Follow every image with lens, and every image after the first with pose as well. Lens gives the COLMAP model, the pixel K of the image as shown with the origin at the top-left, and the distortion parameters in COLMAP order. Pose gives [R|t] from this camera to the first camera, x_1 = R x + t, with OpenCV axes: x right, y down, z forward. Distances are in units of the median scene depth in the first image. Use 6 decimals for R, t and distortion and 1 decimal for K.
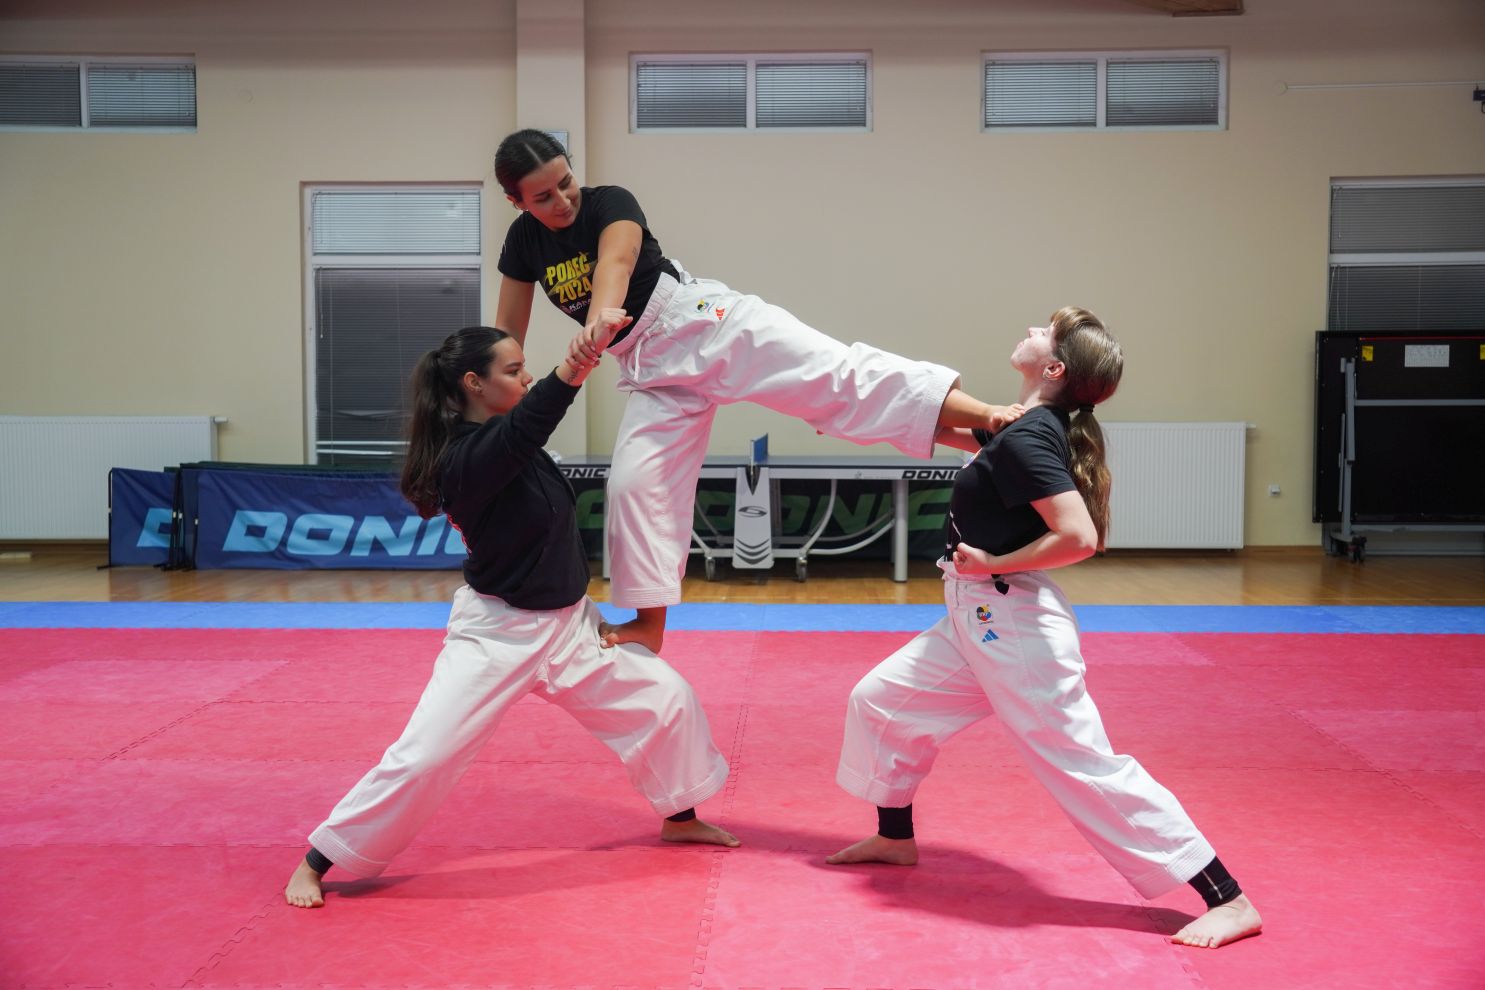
lens RADIAL K [[1659.6, 0, 742.5], [0, 1659.6, 495.0], [0, 0, 1]] dist [0.009559, 0.042216]
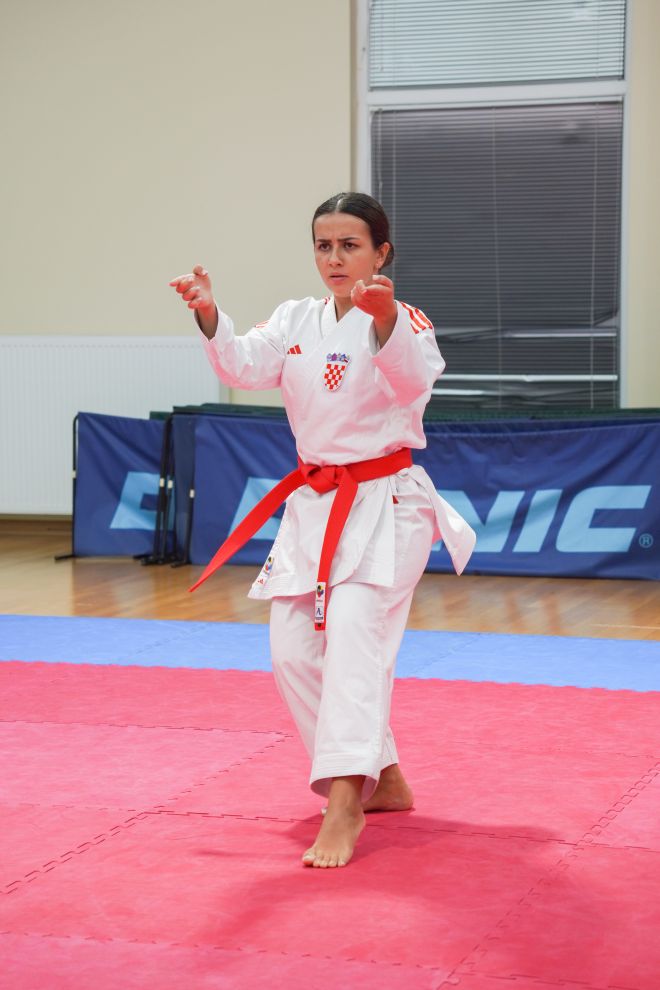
lens RADIAL K [[2274.4, 0, 330.4], [0, 2274.4, 441.2], [0, 0, 1]] dist [0.522694, 0.013495]
pose [[0.957437, 0.013531, -0.288326, -0.009927], [-0.013778, 0.999904, 0.001172, -0.007671], [0.288315, 0.002850, 0.957531, 0.145105]]
